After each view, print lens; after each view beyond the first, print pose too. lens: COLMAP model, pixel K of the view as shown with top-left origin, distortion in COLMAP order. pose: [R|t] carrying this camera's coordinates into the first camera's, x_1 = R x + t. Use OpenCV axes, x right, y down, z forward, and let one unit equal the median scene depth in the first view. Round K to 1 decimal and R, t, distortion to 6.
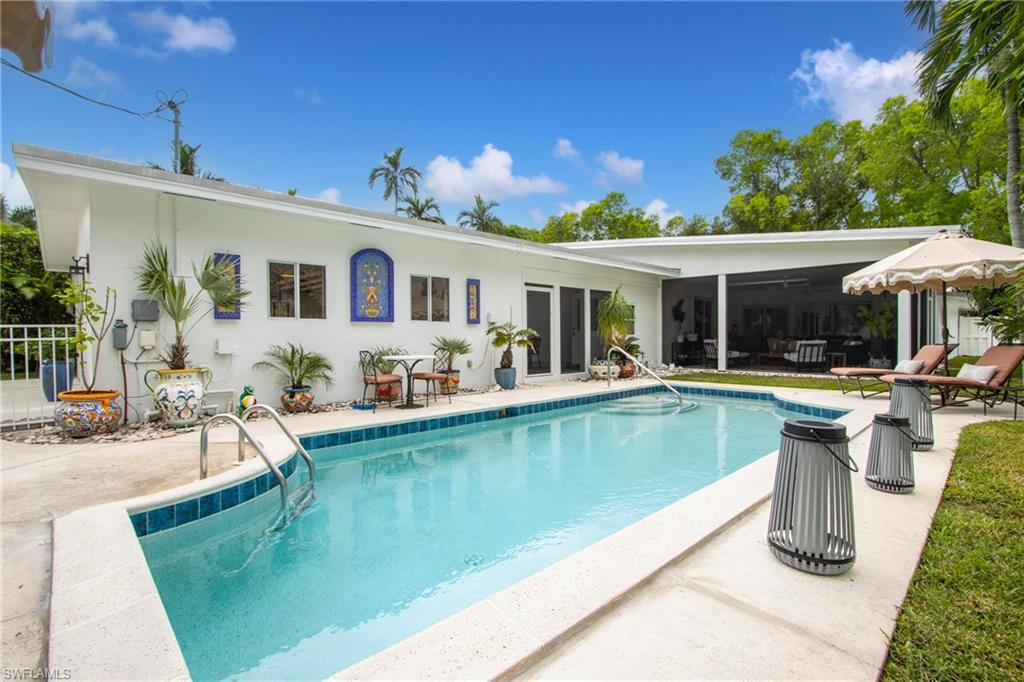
lens RADIAL K [[482.0, 0, 515.6], [0, 482.0, 340.6], [0, 0, 1]] dist [-0.011266, -0.000083]
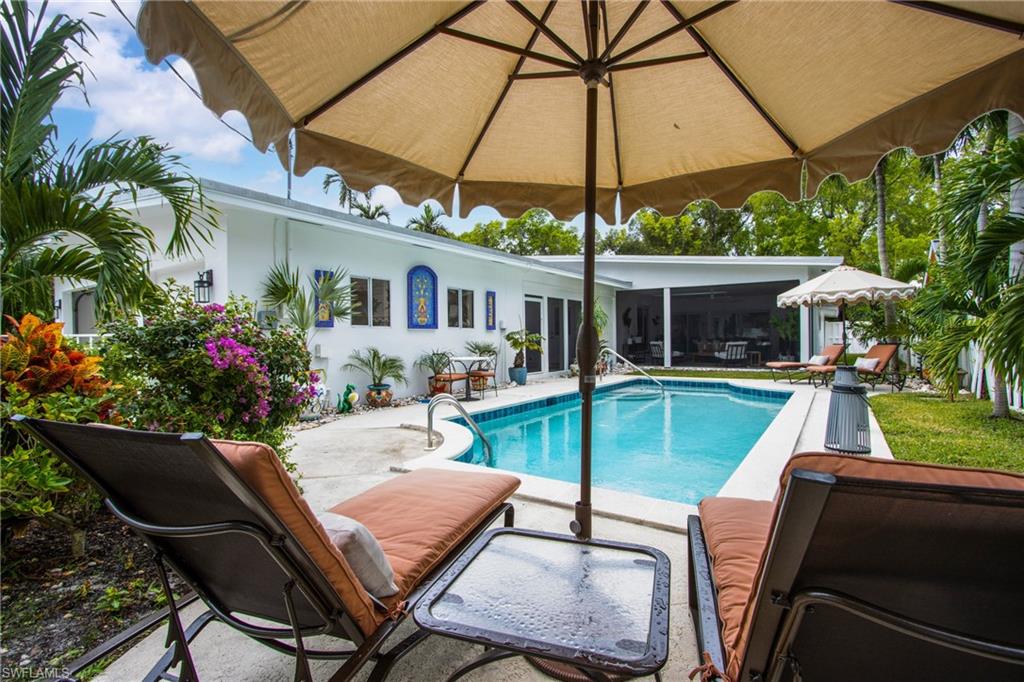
lens RADIAL K [[482.0, 0, 517.3], [0, 482.0, 340.9], [0, 0, 1]] dist [-0.011266, -0.000083]
pose [[0.978772, -0.006730, 0.204840, -0.229379], [0.007701, 0.999963, -0.003944, -0.002330], [-0.204806, 0.005437, 0.978788, -0.131787]]
